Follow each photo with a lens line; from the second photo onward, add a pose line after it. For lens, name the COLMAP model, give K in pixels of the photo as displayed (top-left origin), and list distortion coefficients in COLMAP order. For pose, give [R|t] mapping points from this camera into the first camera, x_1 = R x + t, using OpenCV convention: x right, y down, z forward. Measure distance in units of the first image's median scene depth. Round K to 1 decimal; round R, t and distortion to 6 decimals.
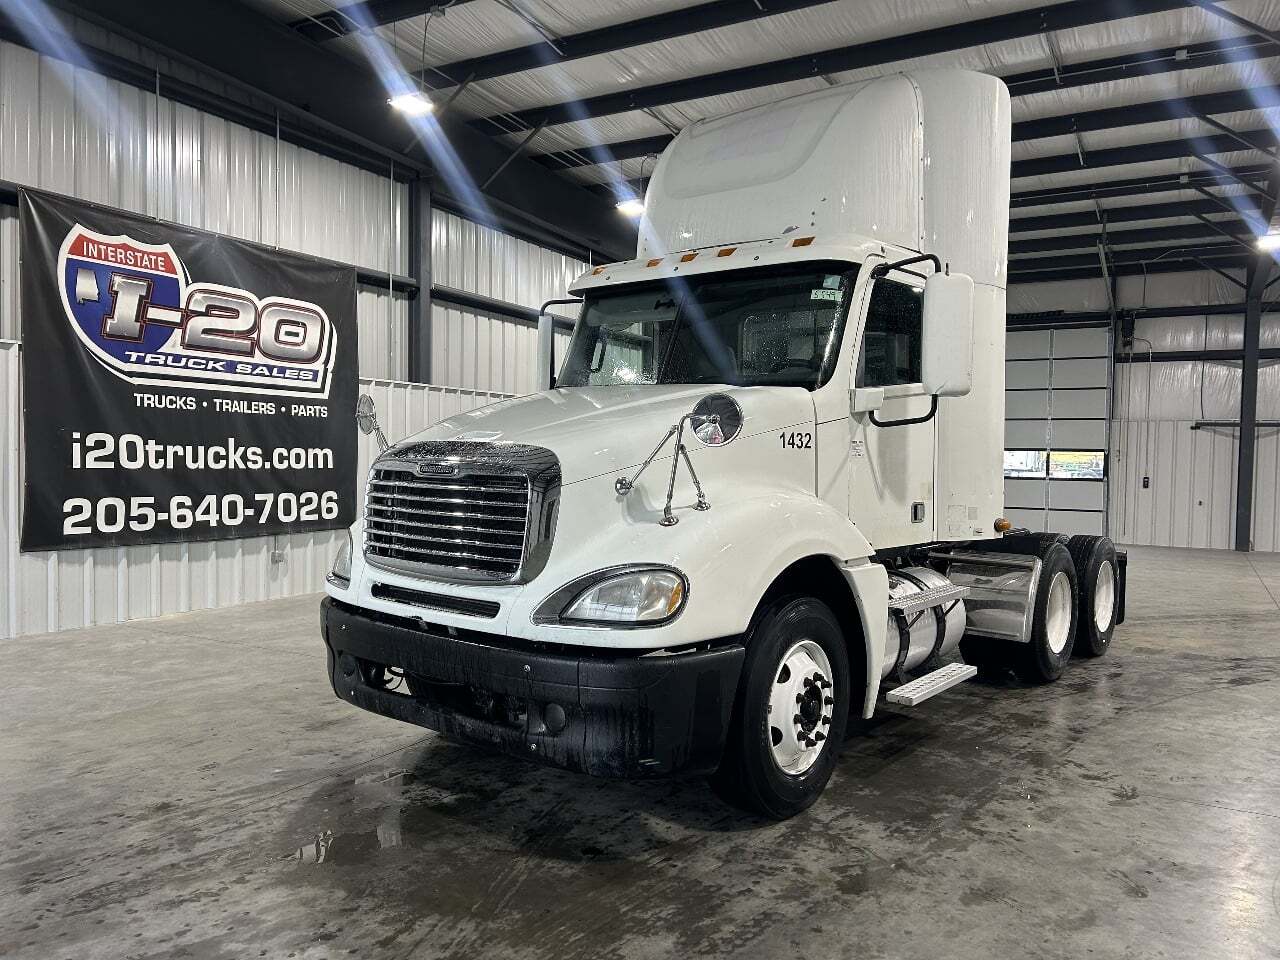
lens RADIAL K [[981.0, 0, 643.7], [0, 981.0, 481.8], [0, 0, 1]] dist [0.022890, -0.011724]
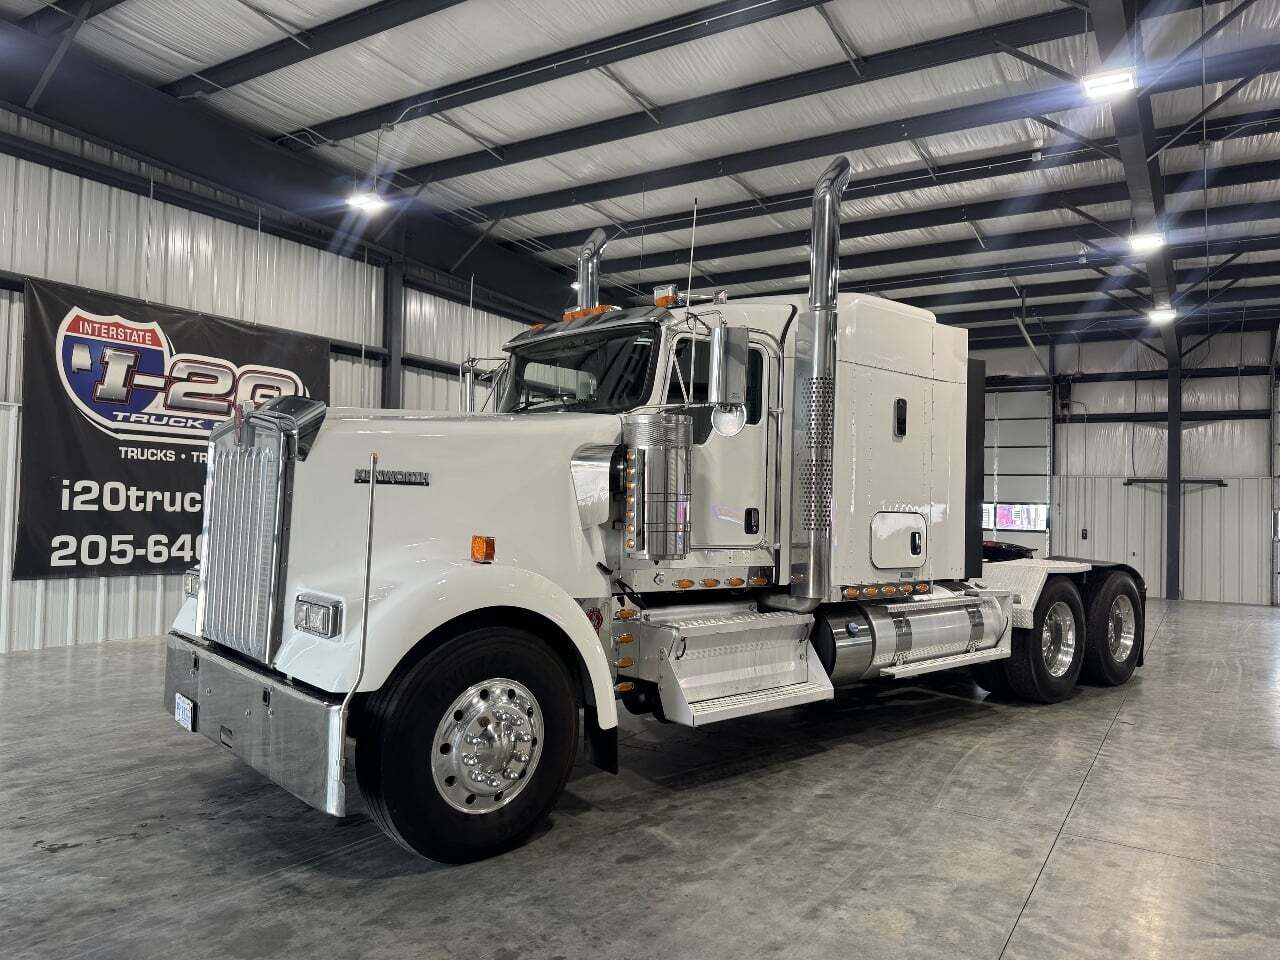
lens RADIAL K [[923.5, 0, 640.6], [0, 923.5, 474.8], [0, 0, 1]] dist [0.013305, -0.018037]
pose [[0.998865, 0.006925, -0.047129, 0.139989], [-0.009789, 0.998101, -0.060823, 0.004211], [0.046618, 0.061216, 0.997035, -0.065012]]
